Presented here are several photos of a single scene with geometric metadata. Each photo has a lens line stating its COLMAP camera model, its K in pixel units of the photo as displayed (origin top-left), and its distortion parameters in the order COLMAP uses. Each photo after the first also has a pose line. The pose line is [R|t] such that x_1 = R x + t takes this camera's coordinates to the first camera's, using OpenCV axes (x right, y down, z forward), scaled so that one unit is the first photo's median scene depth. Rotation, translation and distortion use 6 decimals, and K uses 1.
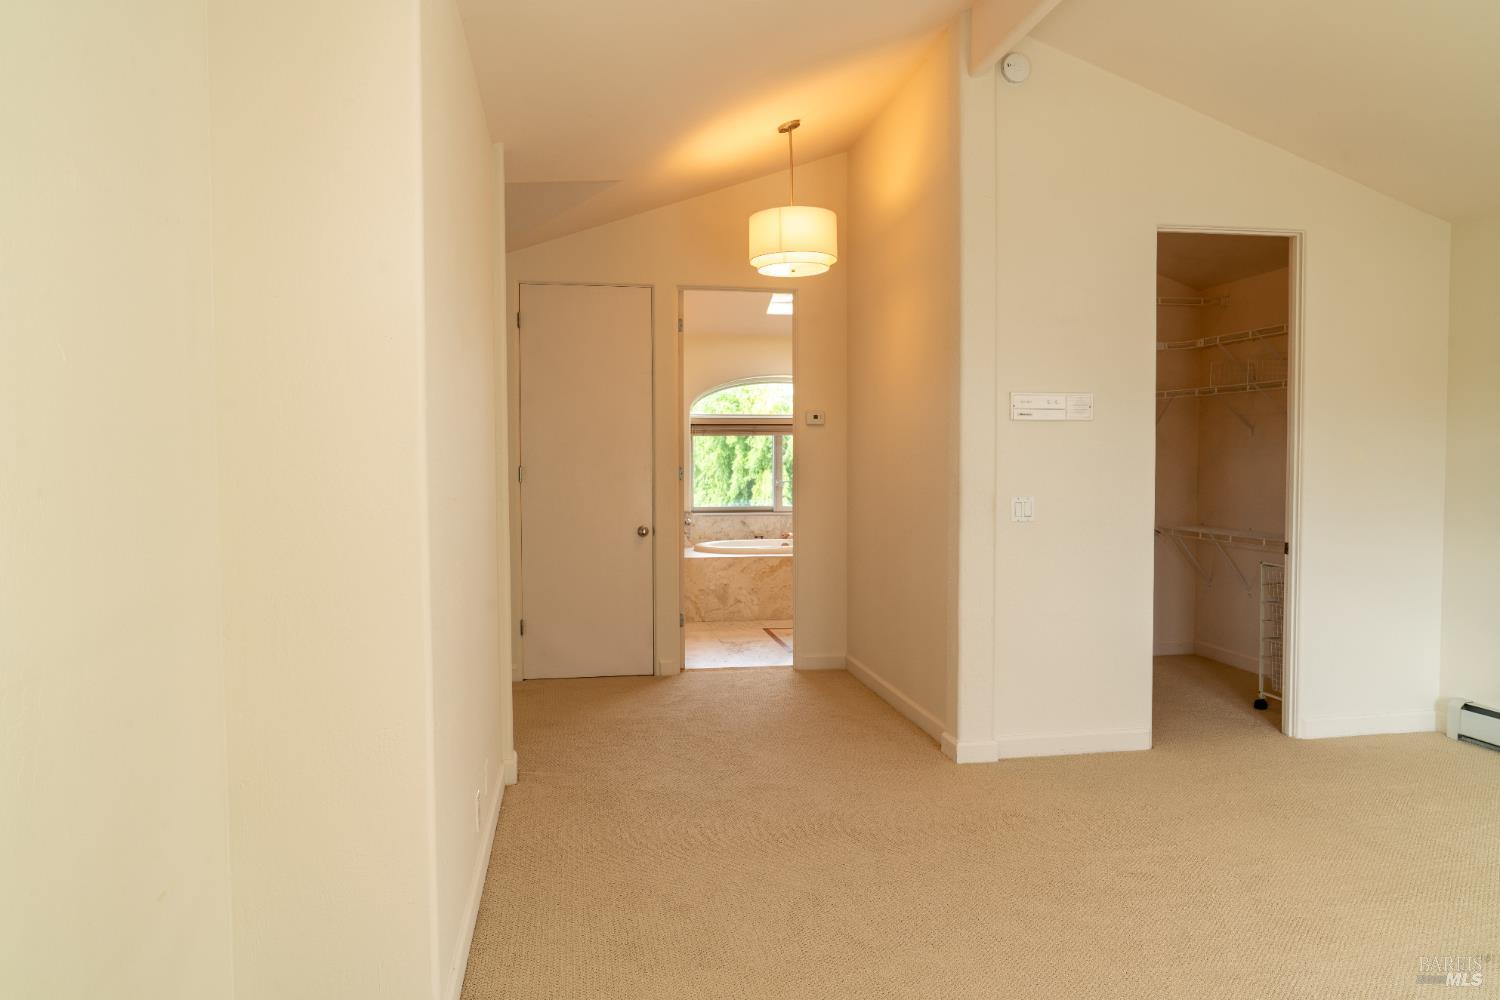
lens RADIAL K [[1015.6, 0, 743.4], [0, 1015.6, 493.7], [0, 0, 1]] dist [-0.005579, -0.001219]
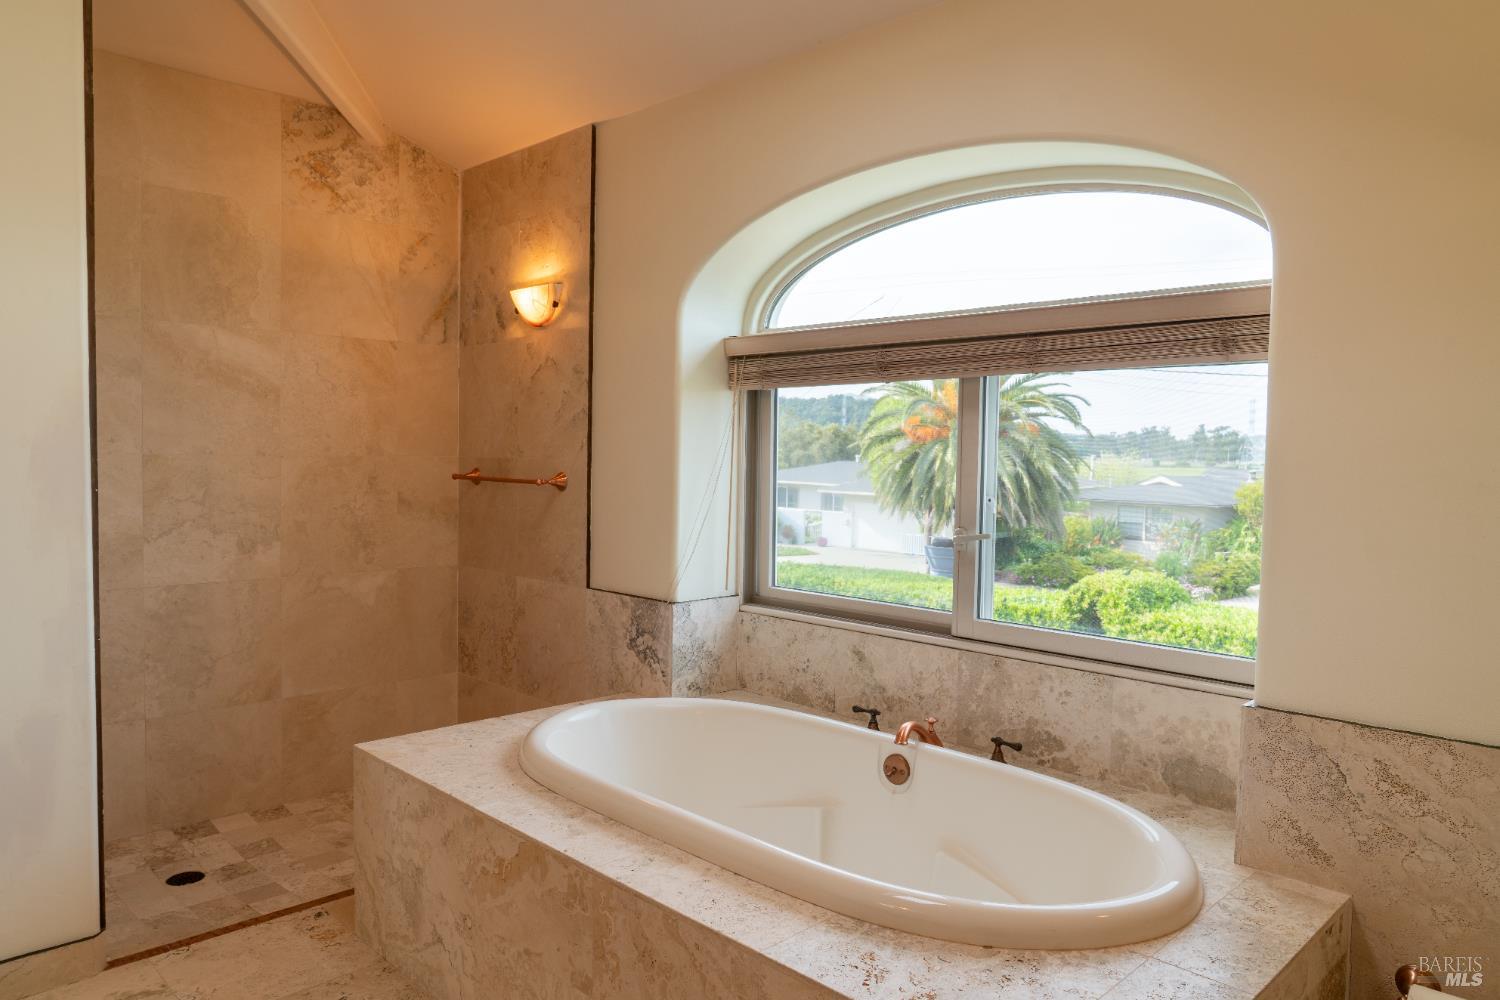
lens RADIAL K [[1018.7, 0, 752.3], [0, 1018.7, 514.5], [0, 0, 1]] dist [-0.003660, -0.001322]
pose [[0.581763, 0.065357, -0.810729, 0.238385], [-0.052584, 0.997703, 0.042697, -0.027434], [0.811657, 0.017792, 0.583863, 0.788196]]
